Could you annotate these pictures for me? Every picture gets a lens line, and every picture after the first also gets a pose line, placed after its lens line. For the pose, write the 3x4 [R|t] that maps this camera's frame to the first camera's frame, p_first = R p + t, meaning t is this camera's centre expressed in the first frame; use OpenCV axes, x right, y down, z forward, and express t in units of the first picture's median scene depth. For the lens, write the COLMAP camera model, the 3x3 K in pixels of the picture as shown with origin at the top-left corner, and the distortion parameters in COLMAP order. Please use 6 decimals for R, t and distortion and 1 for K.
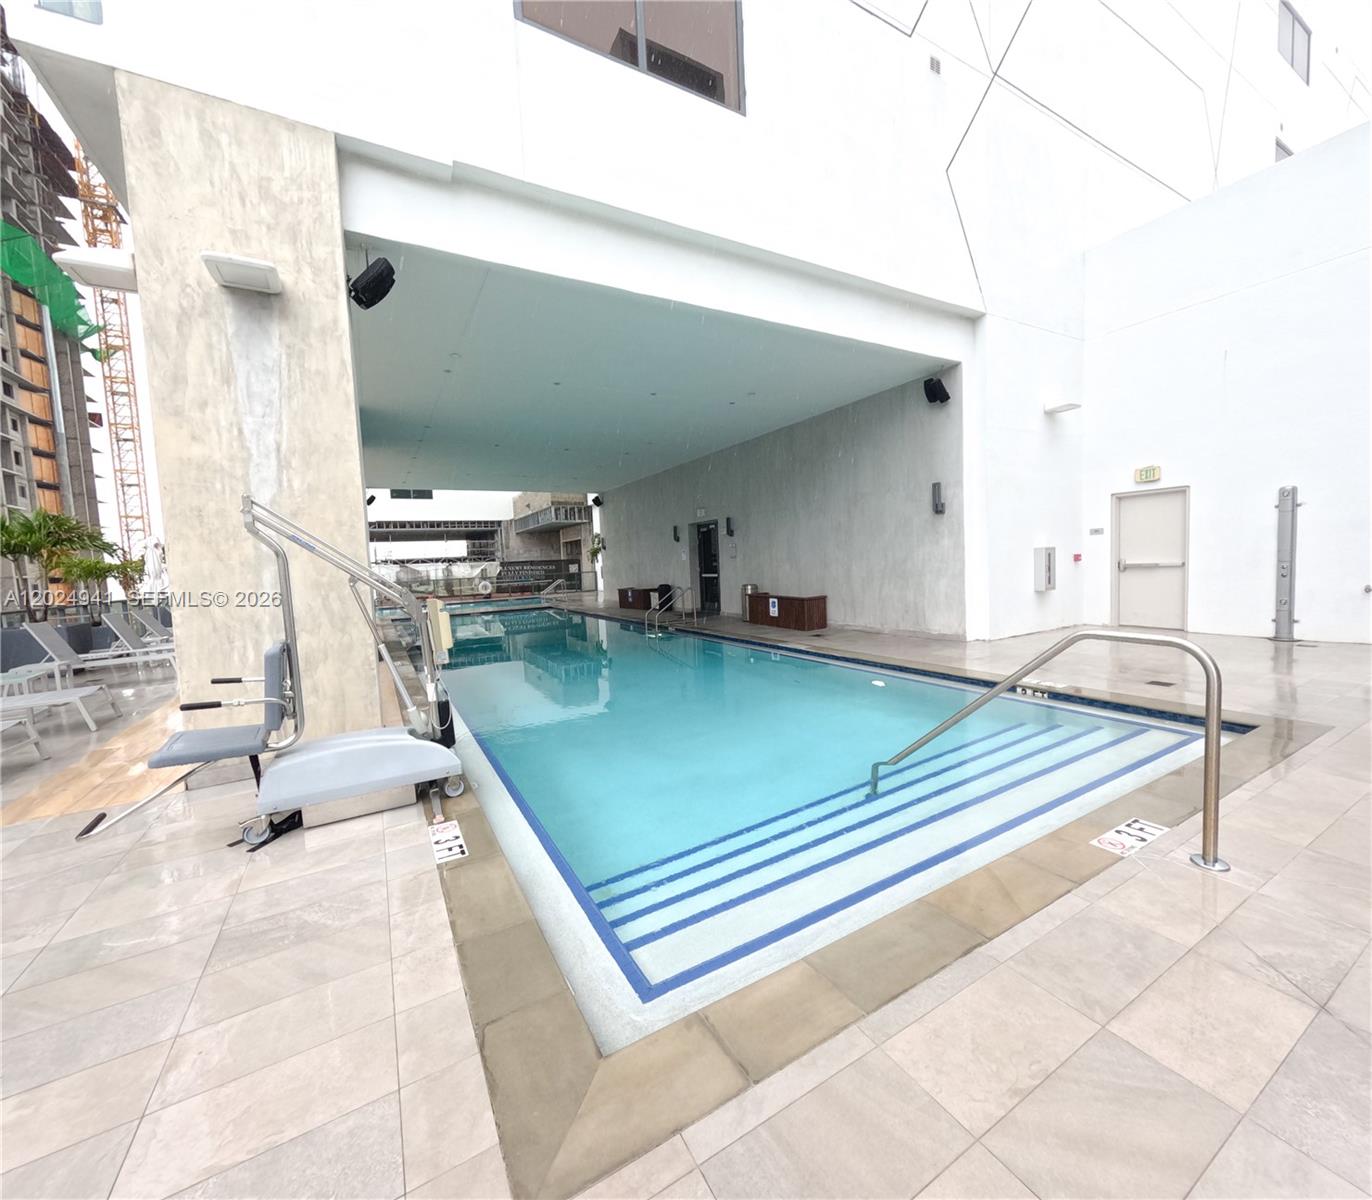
lens RADIAL K [[557.0, 0, 687.7], [0, 557.0, 597.9], [0, 0, 1]] dist [0.004431, 0.000678]
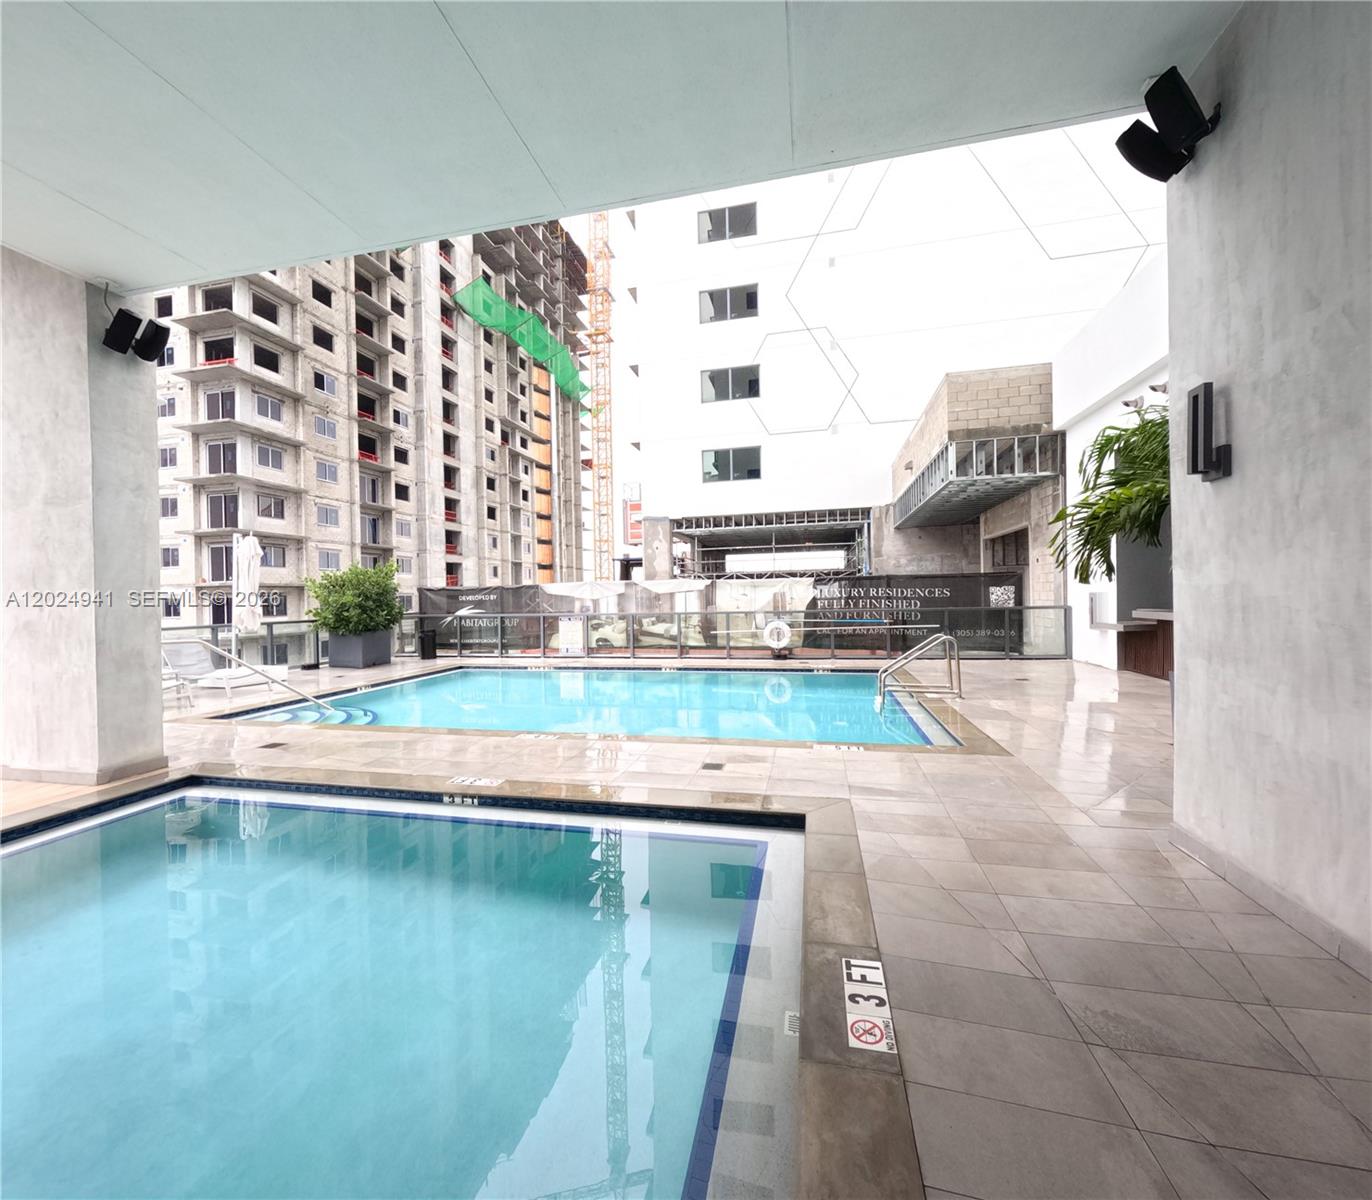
lens RADIAL K [[557.0, 0, 687.7], [0, 557.0, 597.9], [0, 0, 1]] dist [0.004431, 0.000678]
pose [[0.735444, 0.032011, -0.676829, -0.095072], [-0.056700, 0.998287, -0.014395, -0.031568], [0.675210, 0.048963, 0.735999, 0.524493]]
